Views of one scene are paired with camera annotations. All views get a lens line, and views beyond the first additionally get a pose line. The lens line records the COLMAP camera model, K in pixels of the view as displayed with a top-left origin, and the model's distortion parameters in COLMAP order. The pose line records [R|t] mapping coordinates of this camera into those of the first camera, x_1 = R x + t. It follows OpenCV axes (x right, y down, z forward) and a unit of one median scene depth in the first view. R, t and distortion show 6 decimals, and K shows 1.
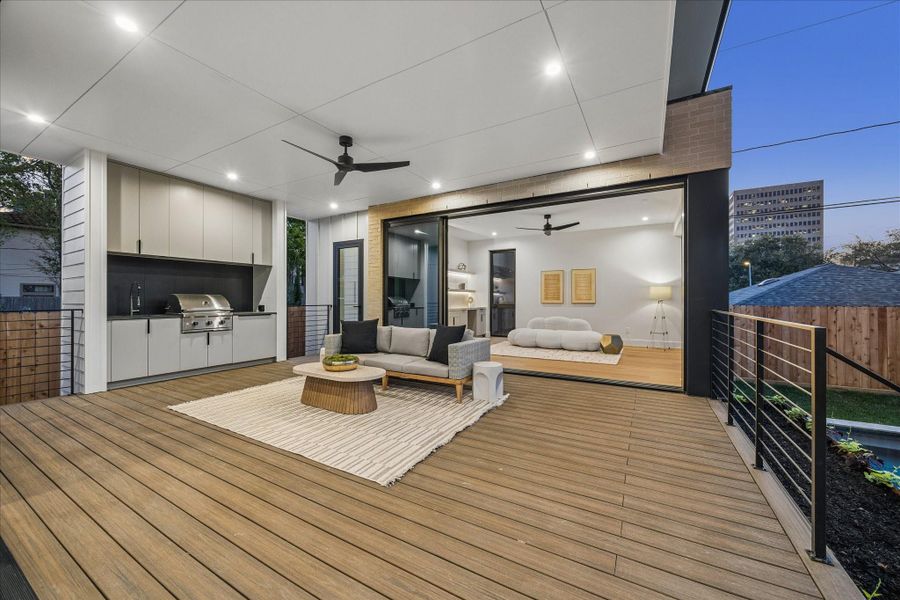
lens RADIAL K [[344.0, 0, 454.1], [0, 344.0, 303.5], [0, 0, 1]] dist [-0.009630, -0.000114]
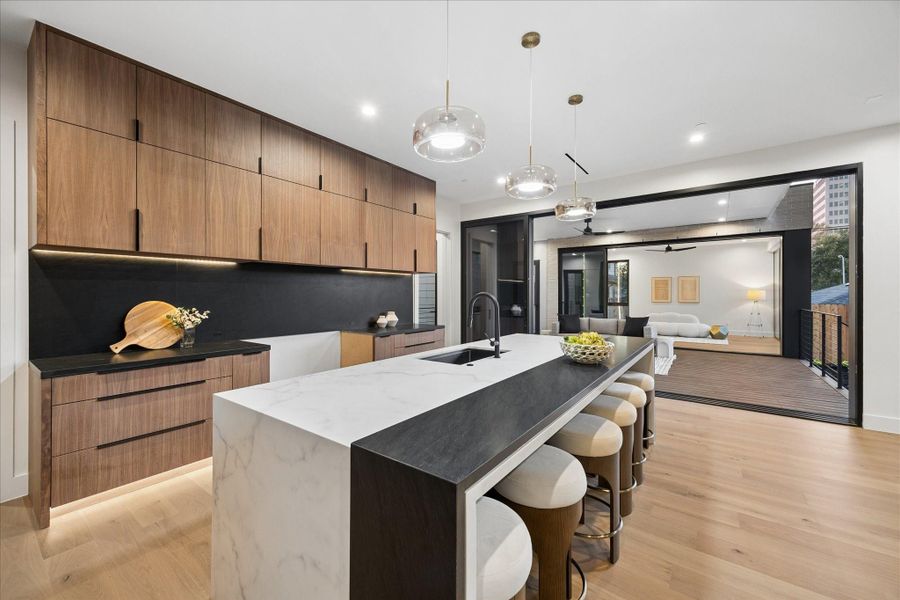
lens RADIAL K [[360.1, 0, 450.0], [0, 360.1, 300.0], [0, 0, 1]] dist [0.000896, 0.000169]
pose [[0.992873, 0.001339, -0.119167, -0.450313], [-0.000755, 0.999987, 0.004948, -0.019685], [0.119172, -0.004823, 0.992862, -0.582042]]
